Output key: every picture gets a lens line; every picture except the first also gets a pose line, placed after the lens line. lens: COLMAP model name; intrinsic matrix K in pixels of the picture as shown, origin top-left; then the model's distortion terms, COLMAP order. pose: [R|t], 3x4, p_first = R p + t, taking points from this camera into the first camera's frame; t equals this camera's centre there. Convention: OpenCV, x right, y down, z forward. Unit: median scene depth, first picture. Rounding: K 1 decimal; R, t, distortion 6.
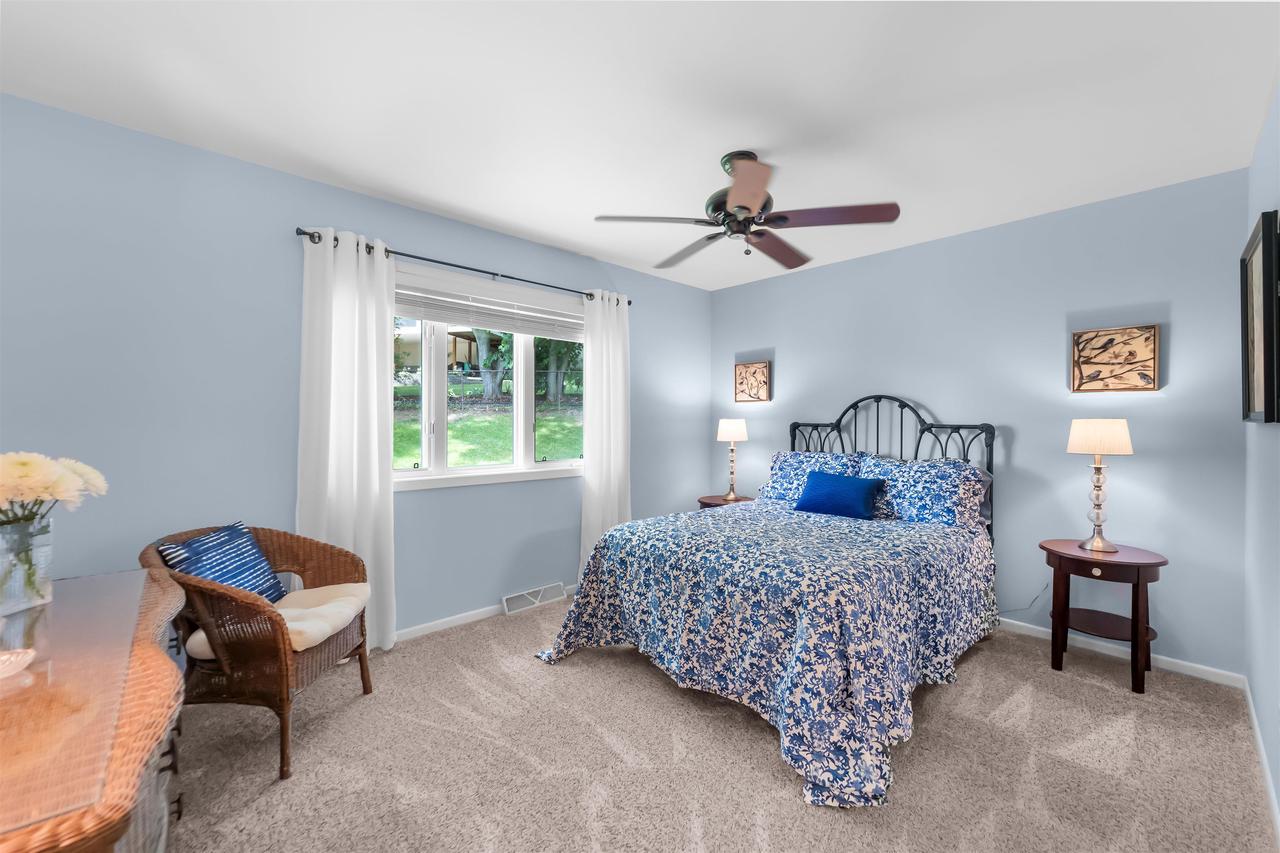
lens RADIAL K [[515.9, 0, 642.4], [0, 515.9, 427.7], [0, 0, 1]] dist [0.002420, -0.001812]
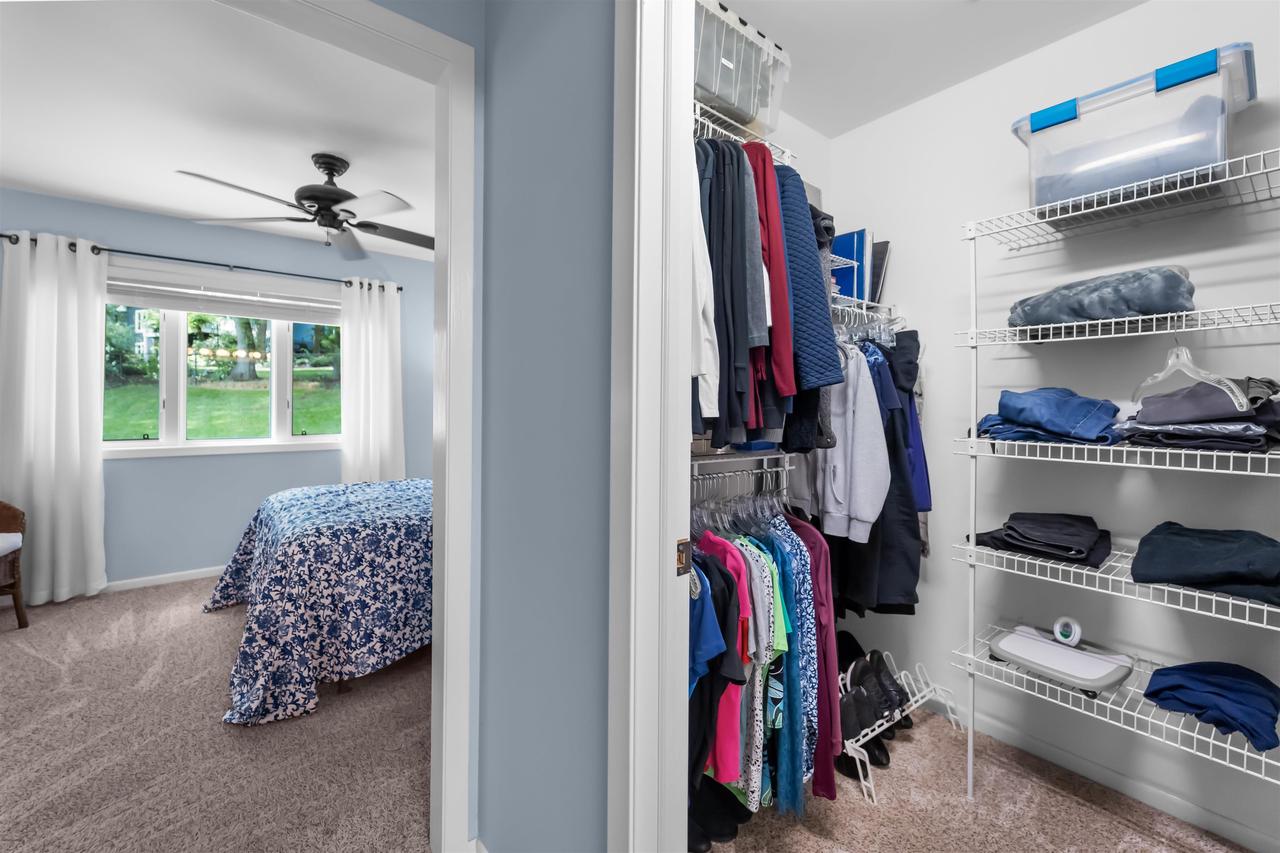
lens RADIAL K [[515.9, 0, 635.5], [0, 515.9, 417.4], [0, 0, 1]] dist [0.002420, -0.001812]
pose [[0.996639, -0.001696, -0.081900, 0.845268], [0.002343, 0.999967, 0.007804, 0.026200], [0.081885, -0.007970, 0.996610, -0.043648]]
